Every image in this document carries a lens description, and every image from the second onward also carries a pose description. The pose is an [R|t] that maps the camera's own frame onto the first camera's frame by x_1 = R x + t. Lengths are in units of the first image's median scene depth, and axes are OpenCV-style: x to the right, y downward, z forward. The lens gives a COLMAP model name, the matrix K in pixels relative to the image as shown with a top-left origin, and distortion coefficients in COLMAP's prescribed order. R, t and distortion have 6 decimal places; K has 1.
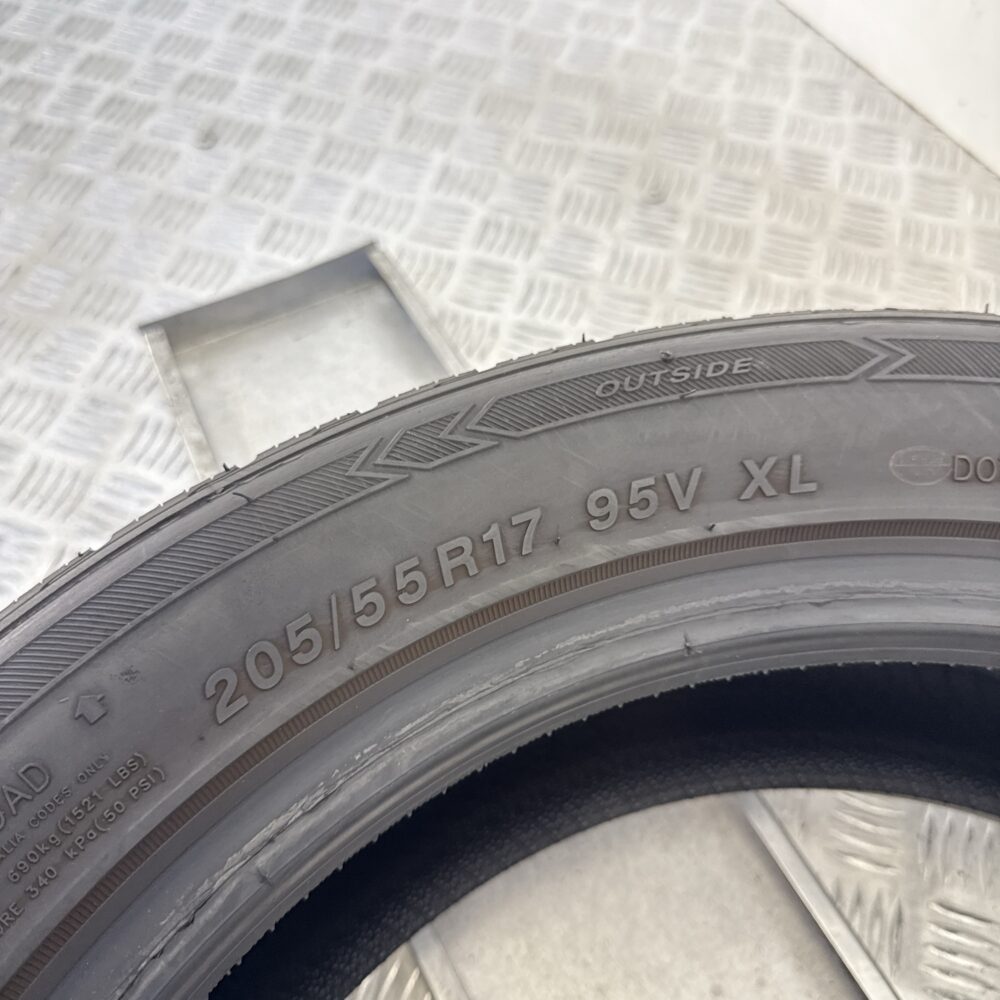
lens RADIAL K [[1056.7, 0, 500.0], [0, 1056.7, 500.0], [0, 0, 1]] dist [0.007752, -0.010928]
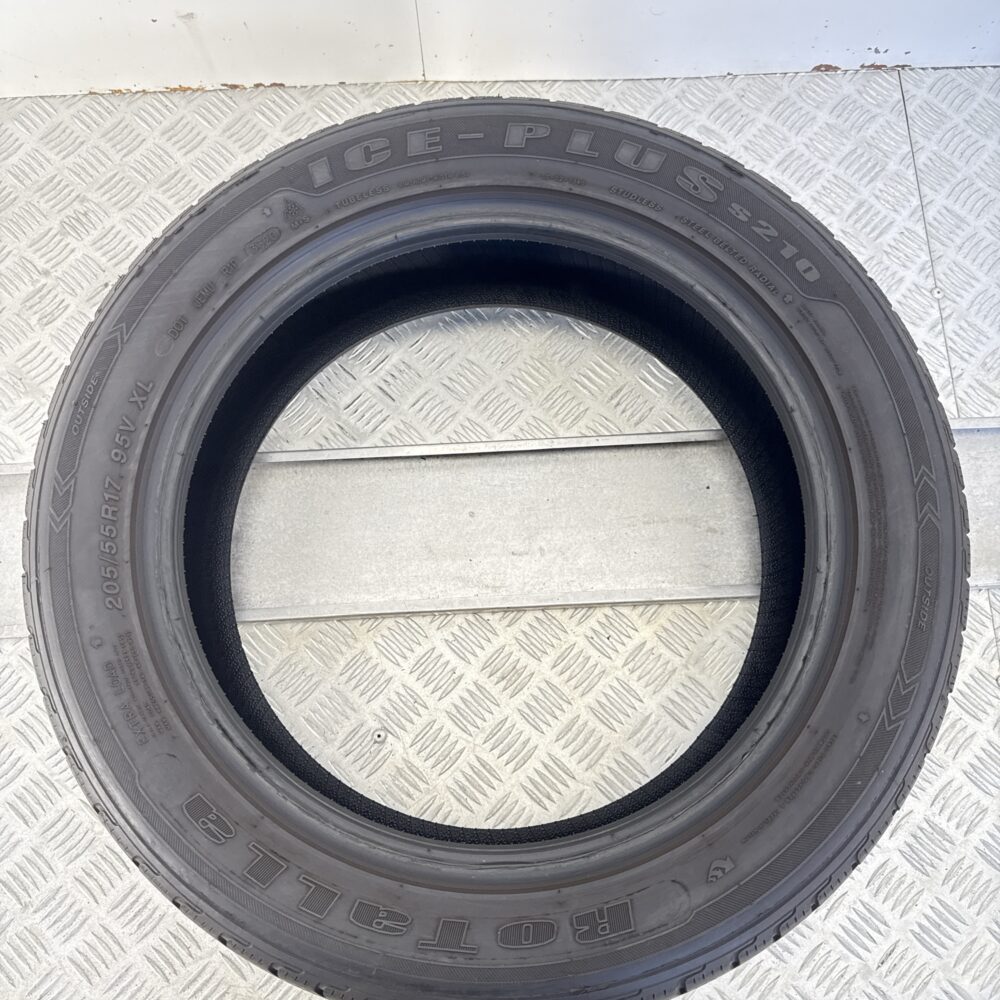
lens RADIAL K [[941.9, 0, 499.5], [0, 941.9, 520.2], [0, 0, 1]] dist [0.093681, -0.185521]
pose [[0.437150, -0.871908, 0.220626, -0.154878], [0.748351, 0.488689, 0.448502, -0.271939], [-0.498870, -0.030957, 0.866124, -1.574766]]
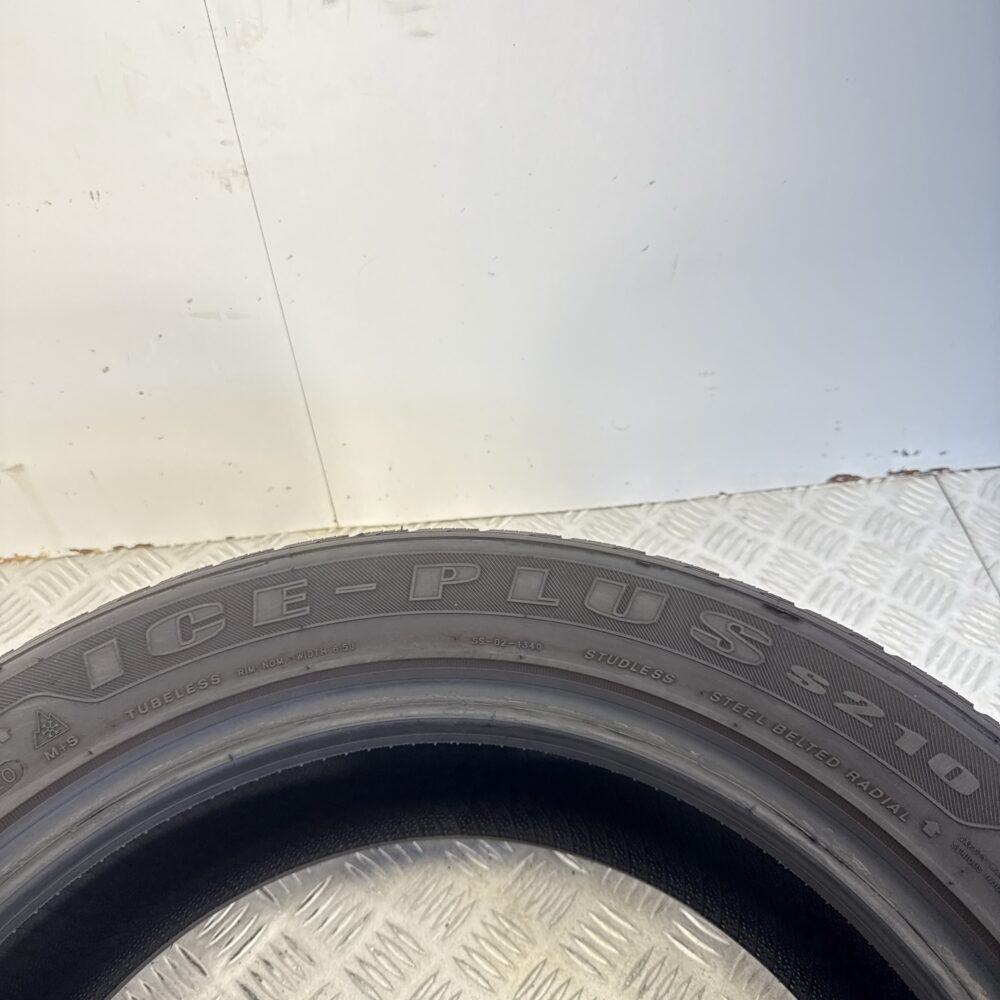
lens RADIAL K [[986.6, 0, 500.6], [0, 986.6, 469.9], [0, 0, 1]] dist [0.138440, -0.286304]
pose [[0.376820, -0.686029, 0.622391, 0.472755], [0.784503, 0.593623, 0.179350, 0.092945], [-0.492505, 0.420685, 0.761881, -0.760953]]
